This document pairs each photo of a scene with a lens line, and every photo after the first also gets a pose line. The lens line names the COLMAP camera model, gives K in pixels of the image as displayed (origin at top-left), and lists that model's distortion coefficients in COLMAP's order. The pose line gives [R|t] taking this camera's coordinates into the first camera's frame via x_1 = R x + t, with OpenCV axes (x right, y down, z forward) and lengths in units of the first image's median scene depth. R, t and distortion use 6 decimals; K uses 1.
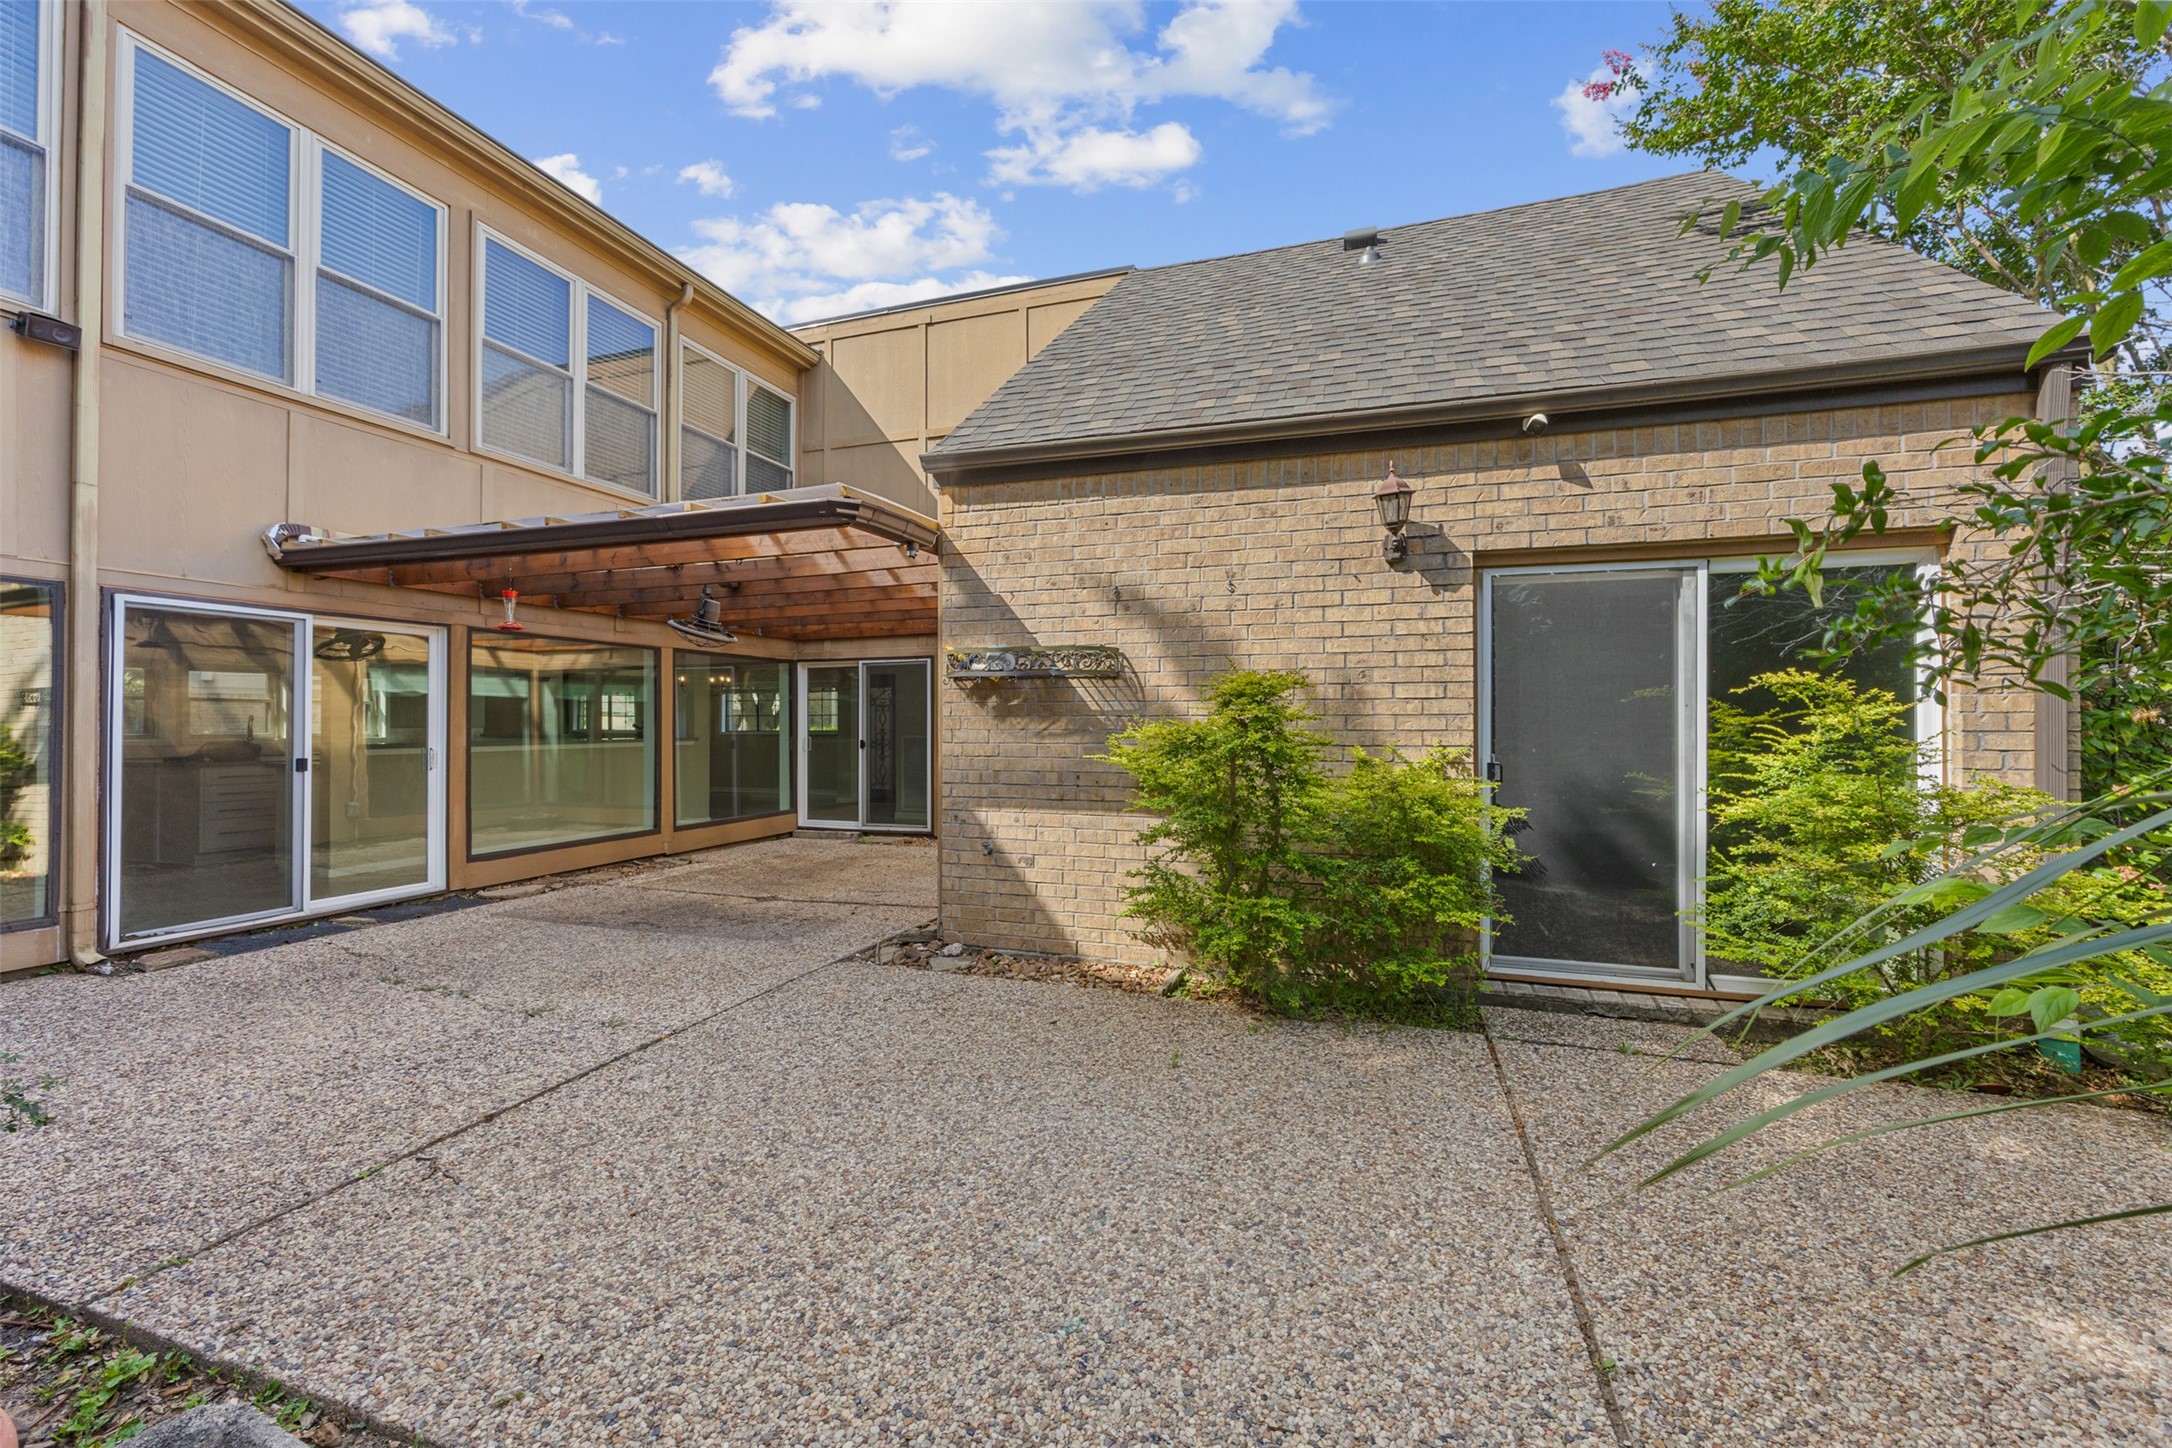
lens RADIAL K [[836.8, 0, 1095.8], [0, 836.8, 721.0], [0, 0, 1]] dist [-0.000532, -0.000062]
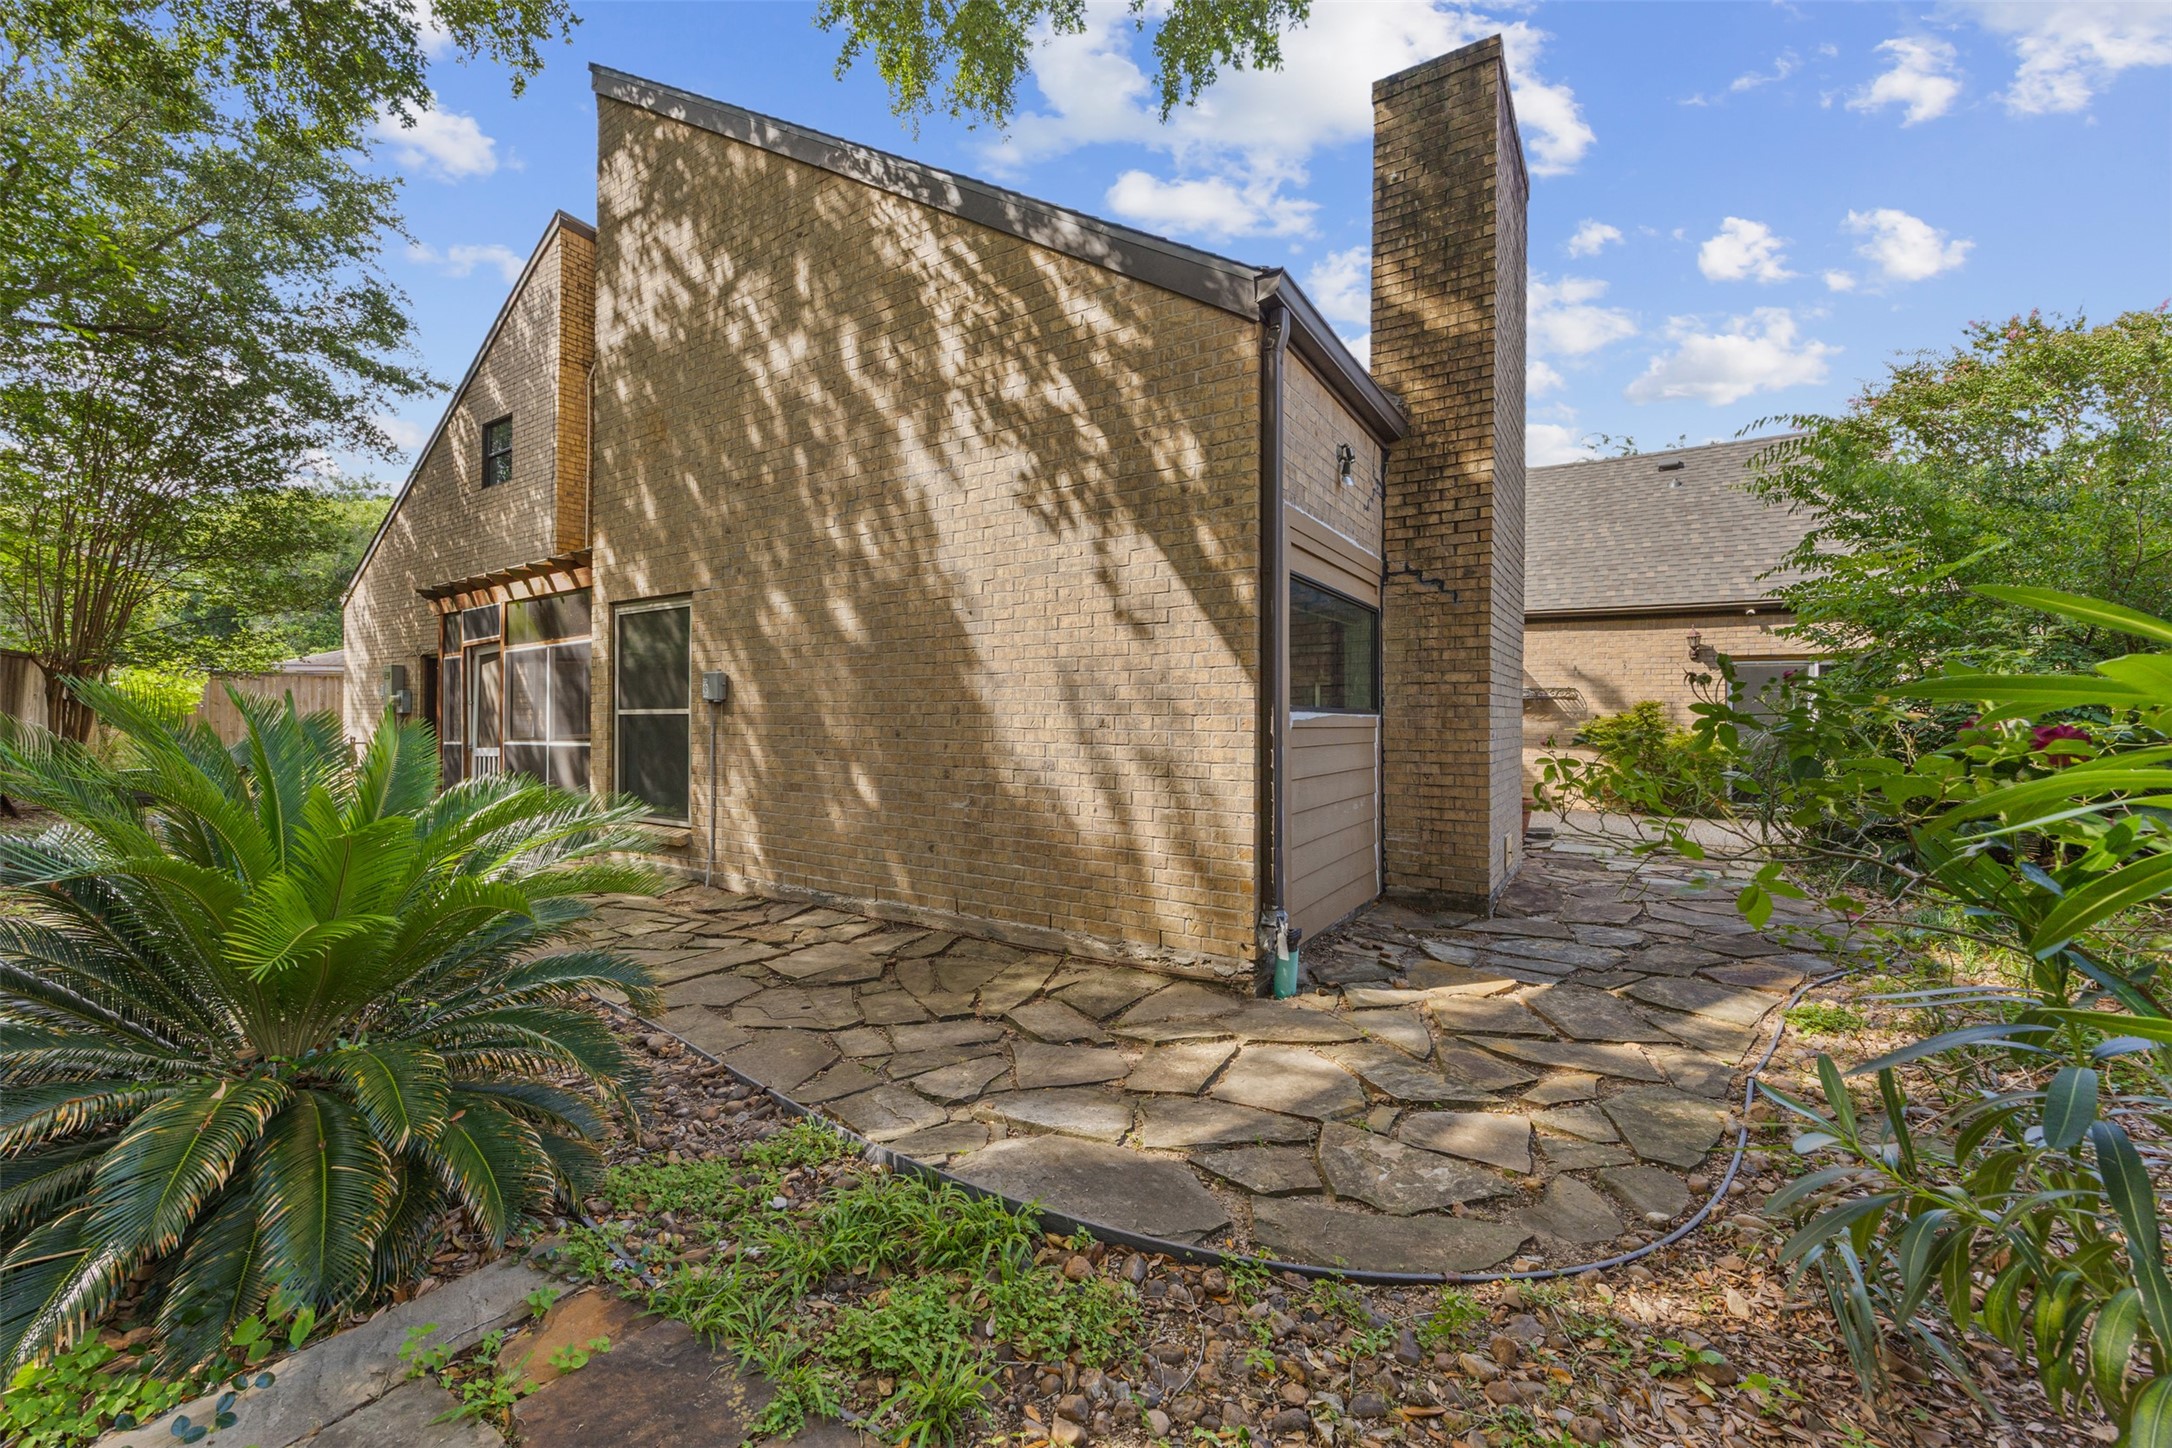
lens RADIAL K [[836.2, 0, 1086.0], [0, 836.2, 724.0], [0, 0, 1]] dist [-0.014117, -0.000105]
pose [[0.965975, 0.002024, -0.258628, -0.902288], [0.000072, 0.999967, 0.008094, 0.004595], [0.258636, -0.007837, 0.965943, -2.244020]]
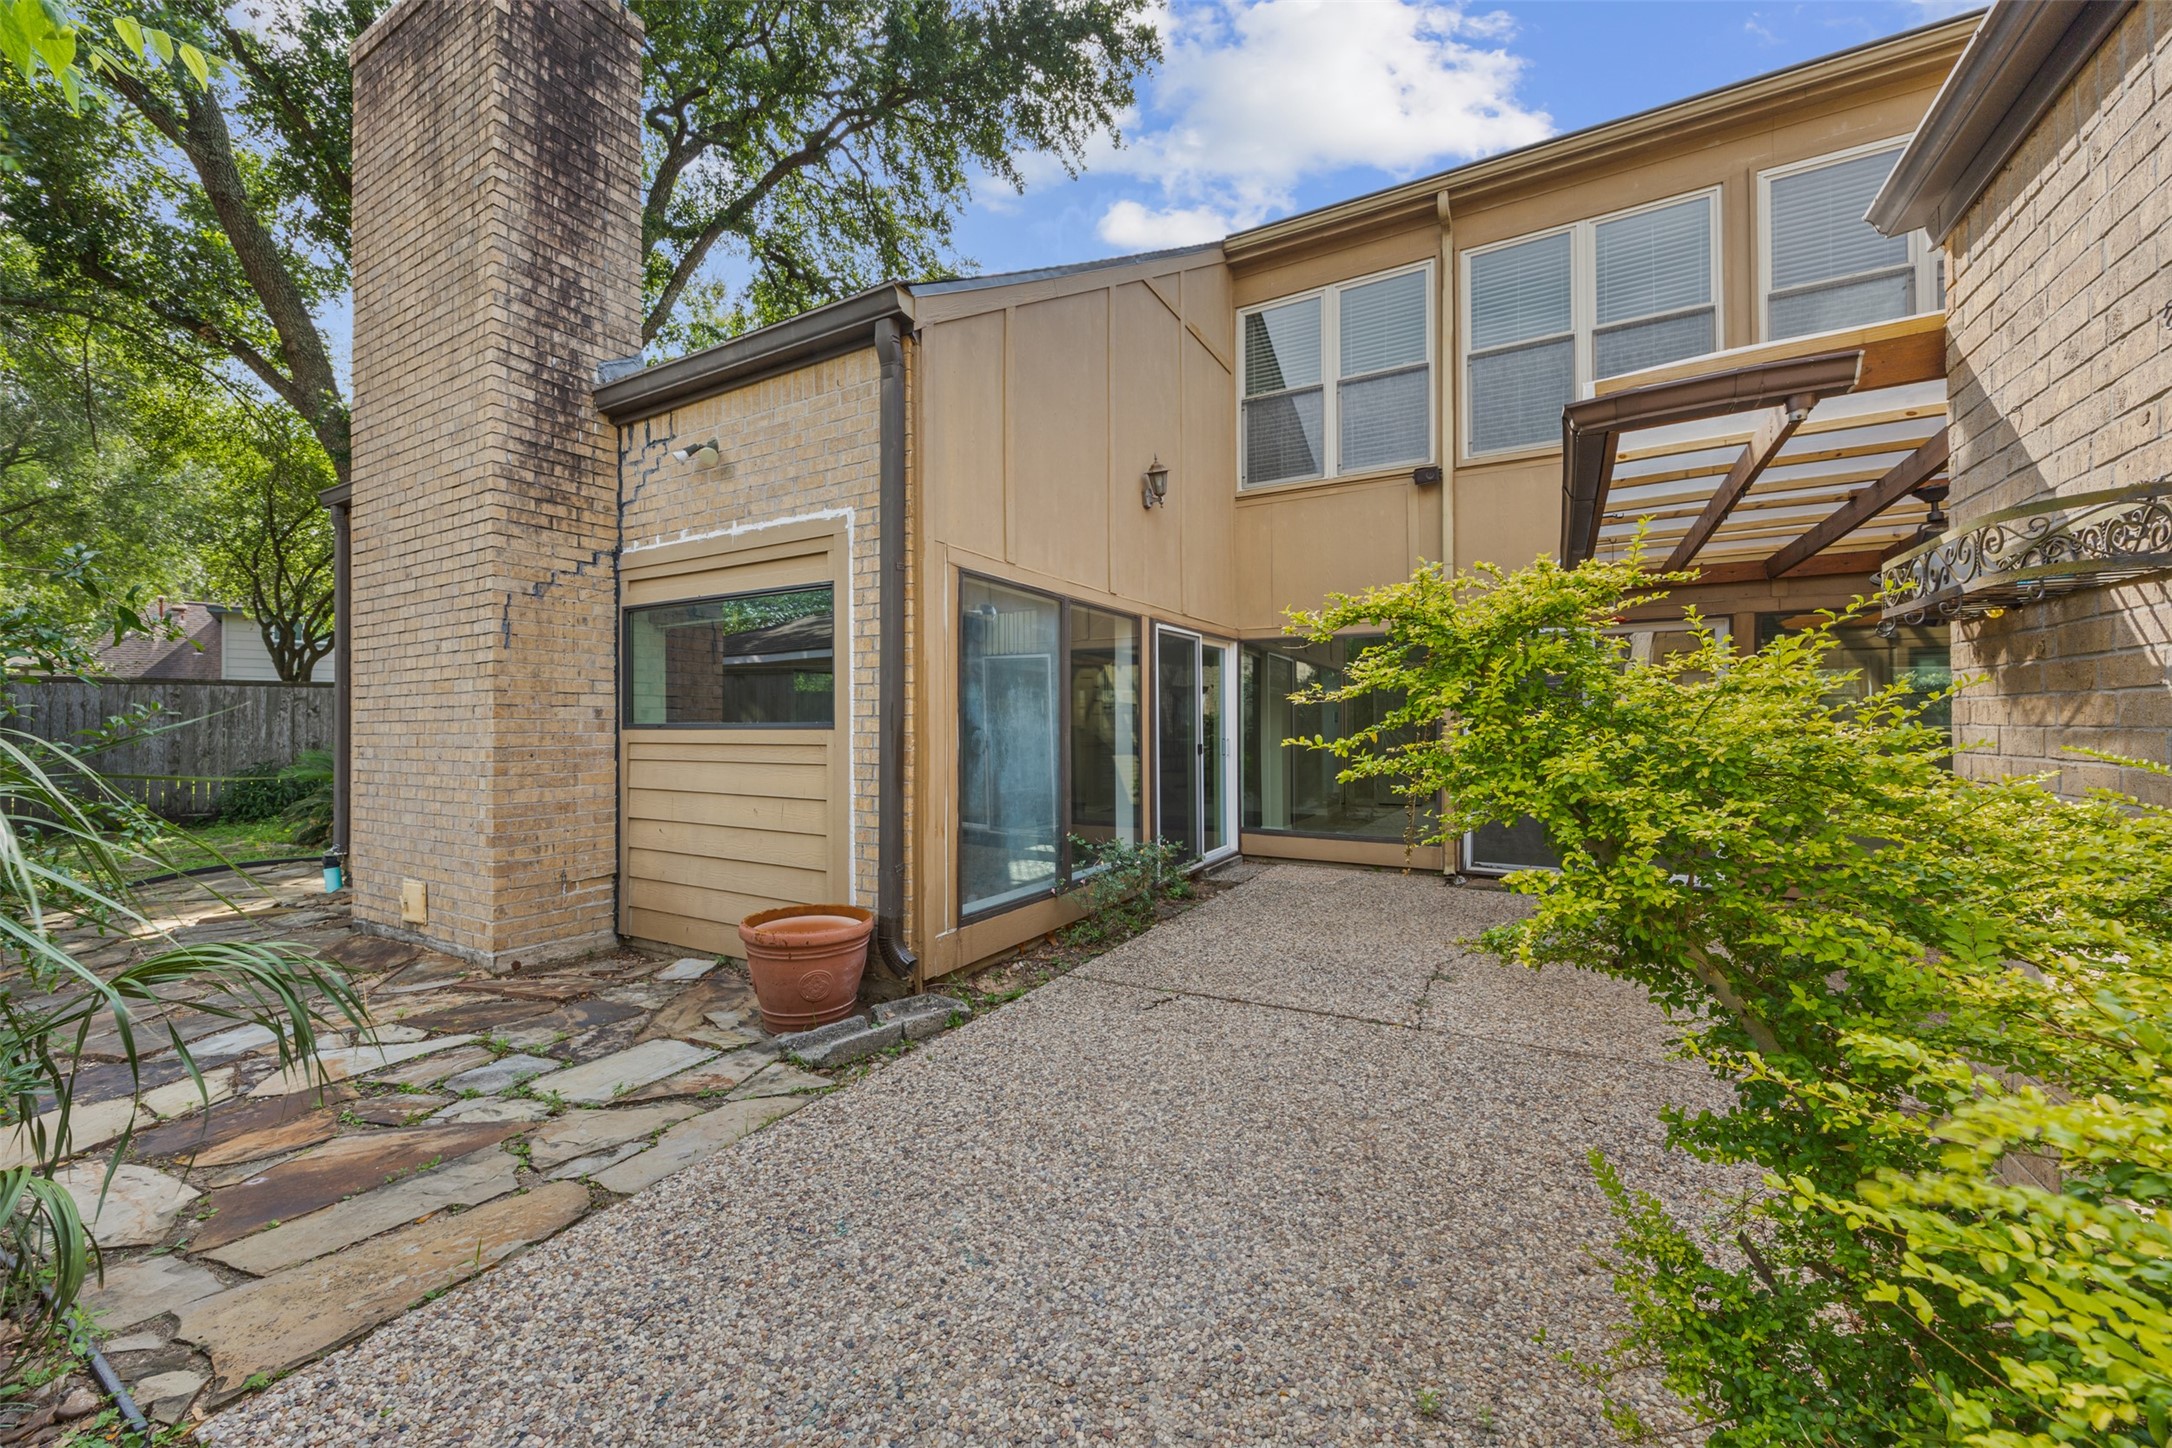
lens RADIAL K [[836.2, 0, 1086.0], [0, 836.2, 724.0], [0, 0, 1]] dist [-0.014117, -0.000105]
pose [[-0.197298, 0.000858, -0.980343, 0.475909], [0.009643, 0.999953, -0.001066, 0.007168], [0.980296, -0.009663, -0.197297, 0.711560]]
